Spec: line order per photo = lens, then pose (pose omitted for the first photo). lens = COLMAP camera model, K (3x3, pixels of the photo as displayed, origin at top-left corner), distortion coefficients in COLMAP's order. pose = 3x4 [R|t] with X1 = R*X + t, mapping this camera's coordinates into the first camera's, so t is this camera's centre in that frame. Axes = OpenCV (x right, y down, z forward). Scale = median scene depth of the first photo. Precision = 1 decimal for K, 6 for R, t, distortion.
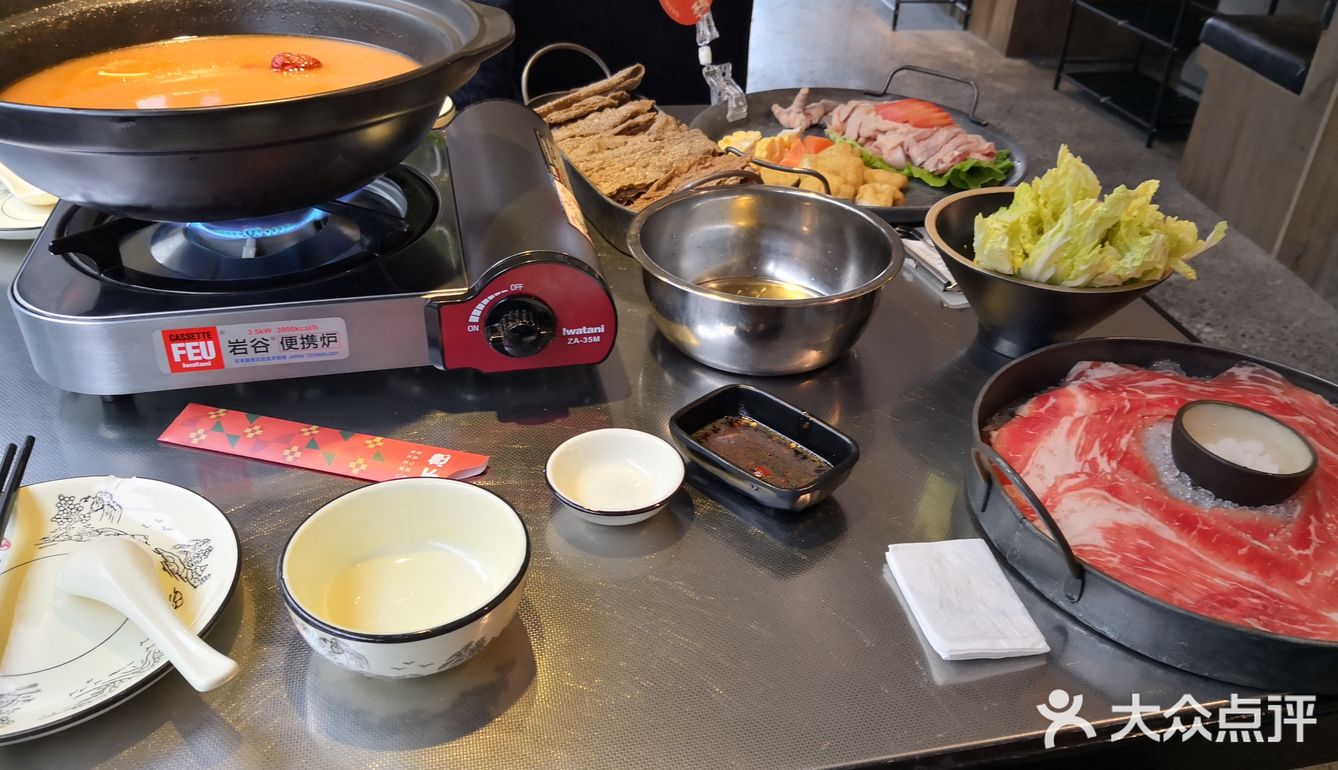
lens RADIAL K [[1294.2, 0, 669.0], [0, 1294.2, 385.0], [0, 0, 1]] dist [0.062218, -0.112519]
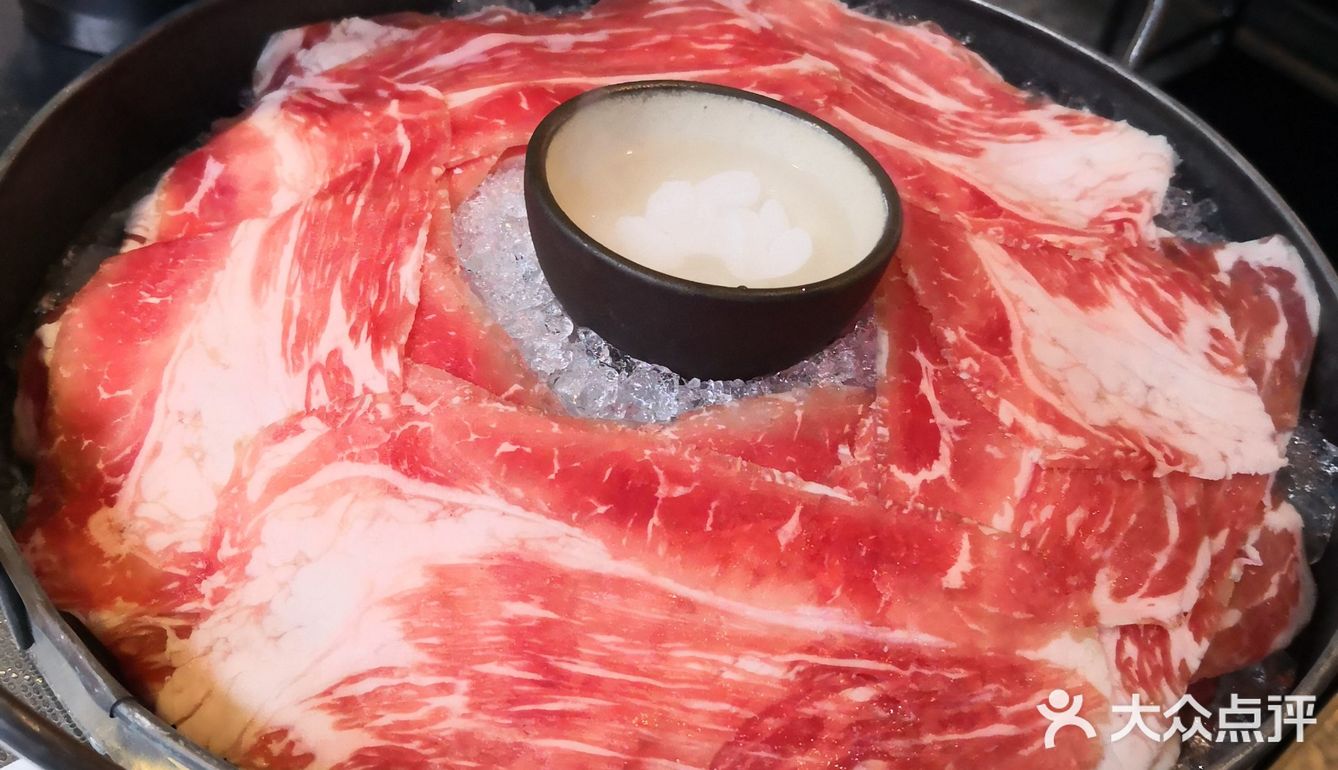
lens RADIAL K [[1294.2, 0, 669.0], [0, 1294.2, 385.0], [0, 0, 1]] dist [0.062218, -0.112519]
pose [[0.878997, -0.325869, 0.348101, 0.286697], [0.211708, 0.920847, 0.327446, -0.027225], [-0.427252, -0.214128, 0.878410, 0.677343]]
